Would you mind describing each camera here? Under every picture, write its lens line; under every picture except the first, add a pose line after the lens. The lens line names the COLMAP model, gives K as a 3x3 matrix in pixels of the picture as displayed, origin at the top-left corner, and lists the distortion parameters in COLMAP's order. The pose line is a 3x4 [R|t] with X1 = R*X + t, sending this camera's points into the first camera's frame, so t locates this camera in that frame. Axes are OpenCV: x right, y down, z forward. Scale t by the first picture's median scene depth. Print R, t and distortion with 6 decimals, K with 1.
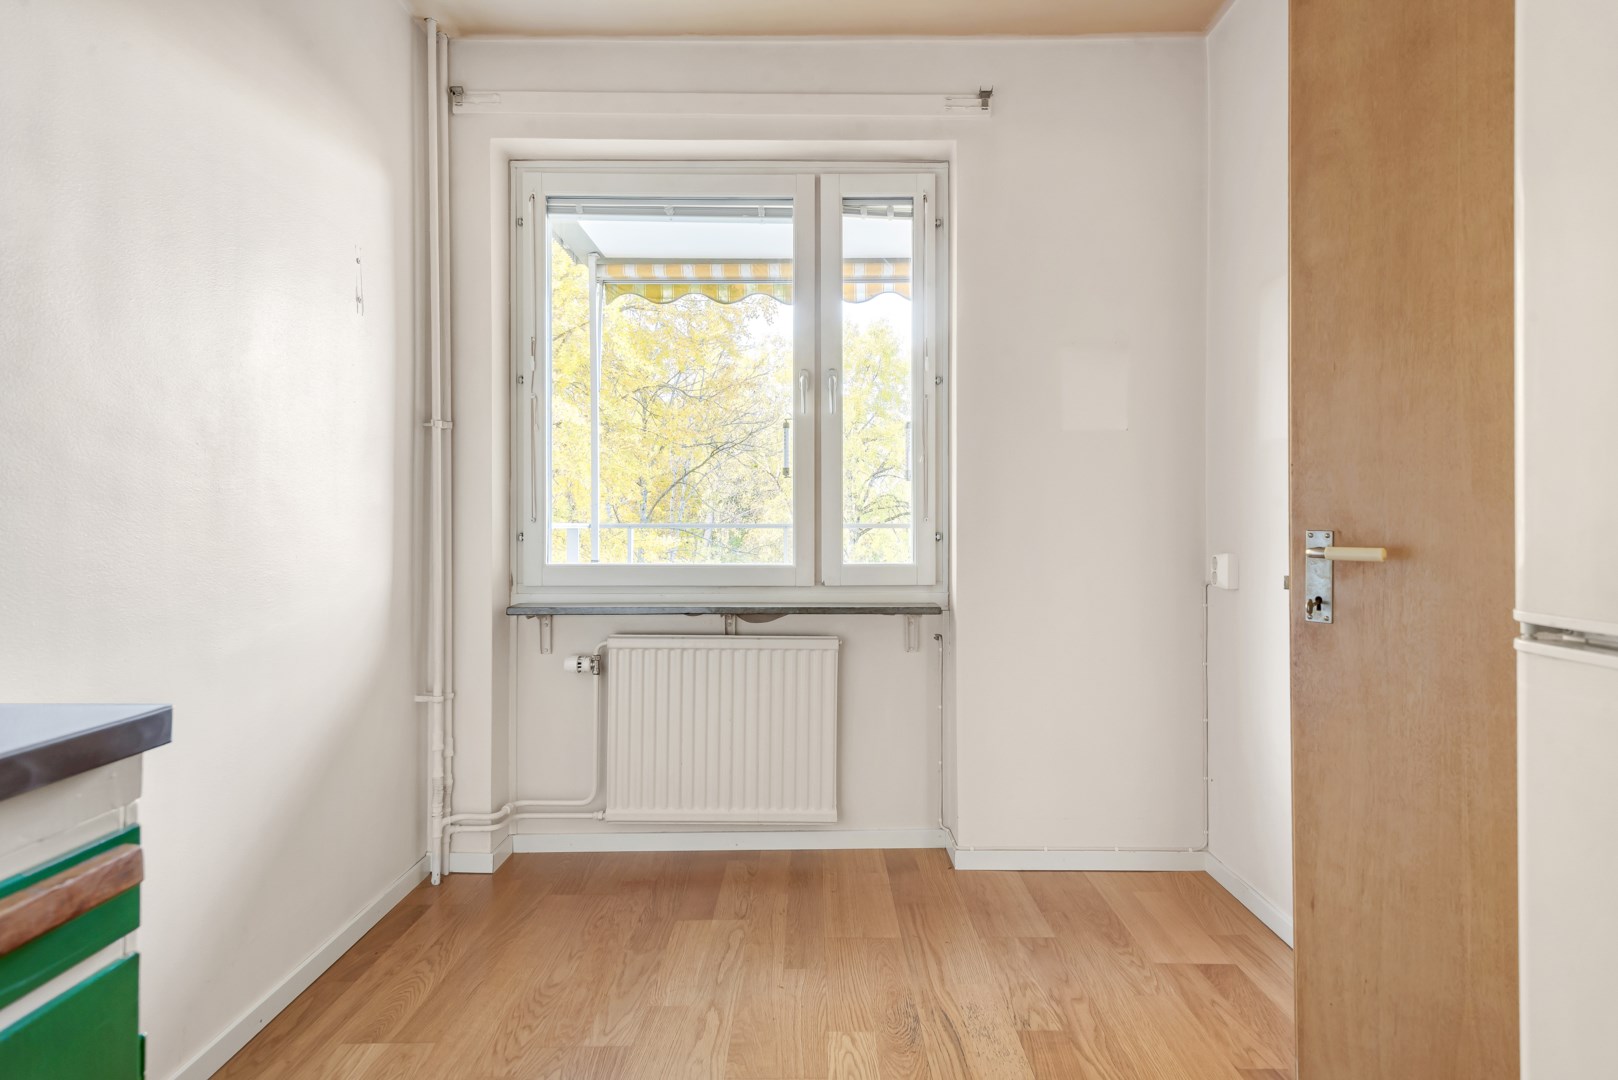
lens RADIAL K [[1120.5, 0, 806.5], [0, 1120.5, 550.4], [0, 0, 1]] dist [0.008763, 0.001561]
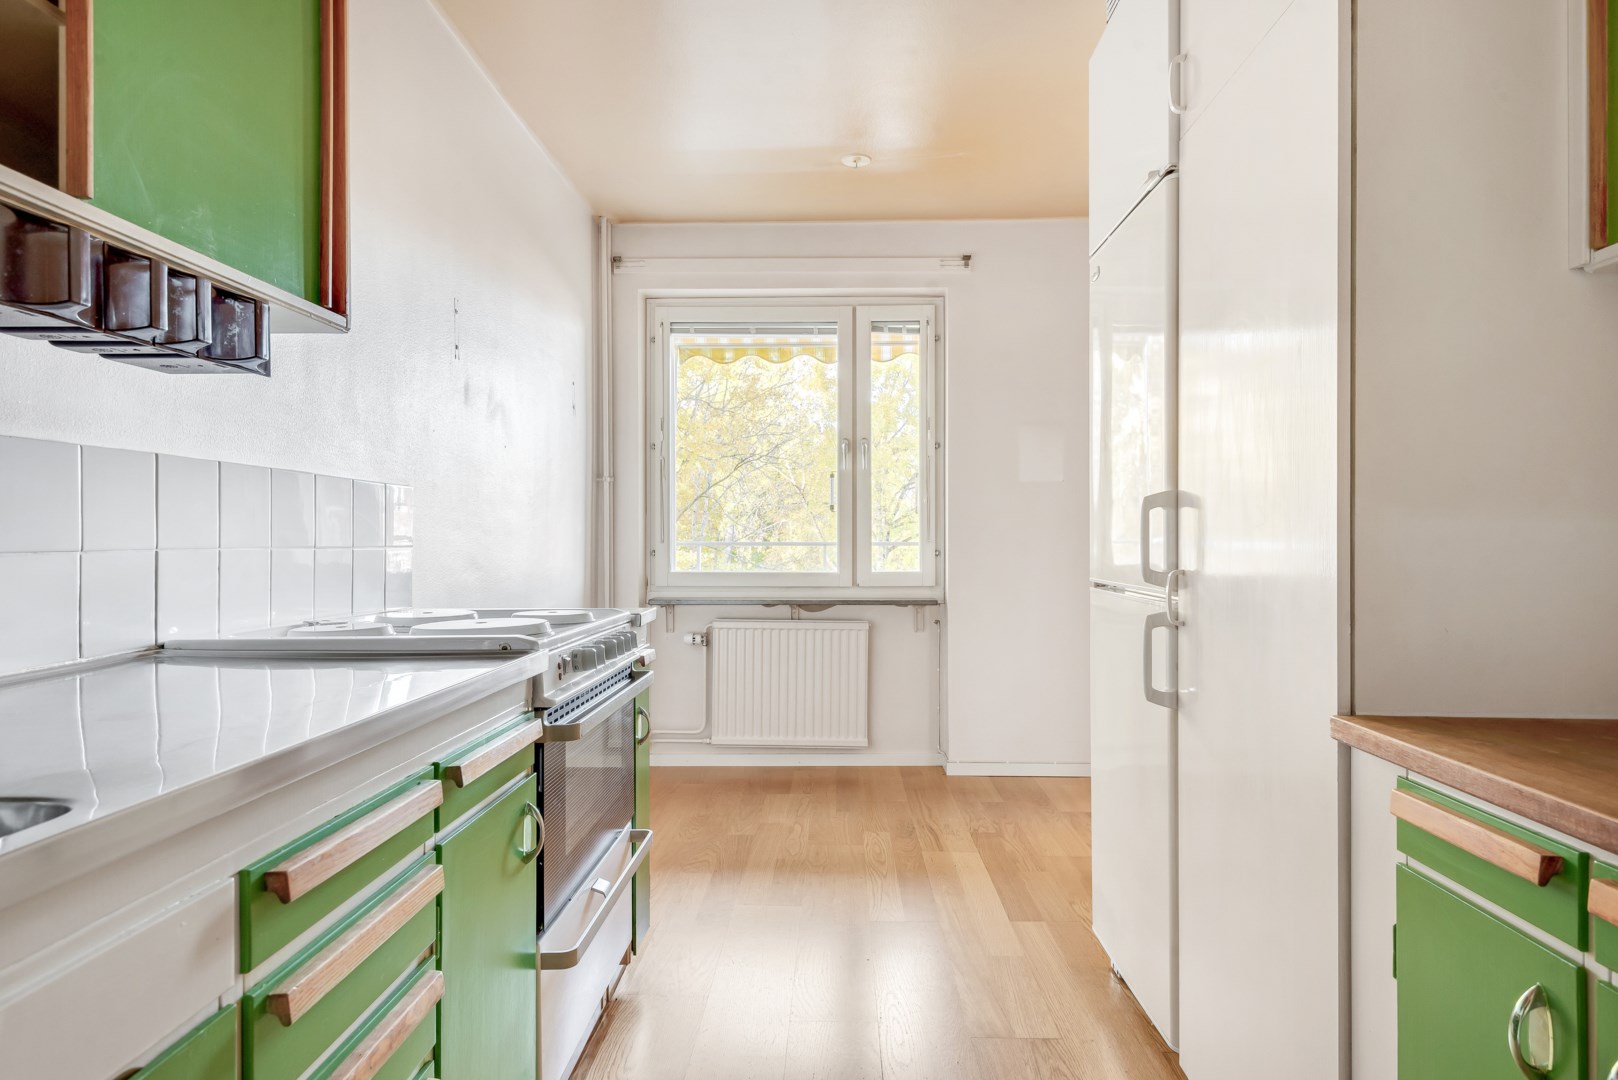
lens RADIAL K [[1120.5, 0, 806.5], [0, 1120.5, 550.4], [0, 0, 1]] dist [0.008763, 0.001561]
pose [[0.999673, 0.000333, -0.025586, -0.015435], [-0.000683, 0.999906, -0.013664, 0.004554], [0.025579, 0.013677, 0.999579, -0.475710]]
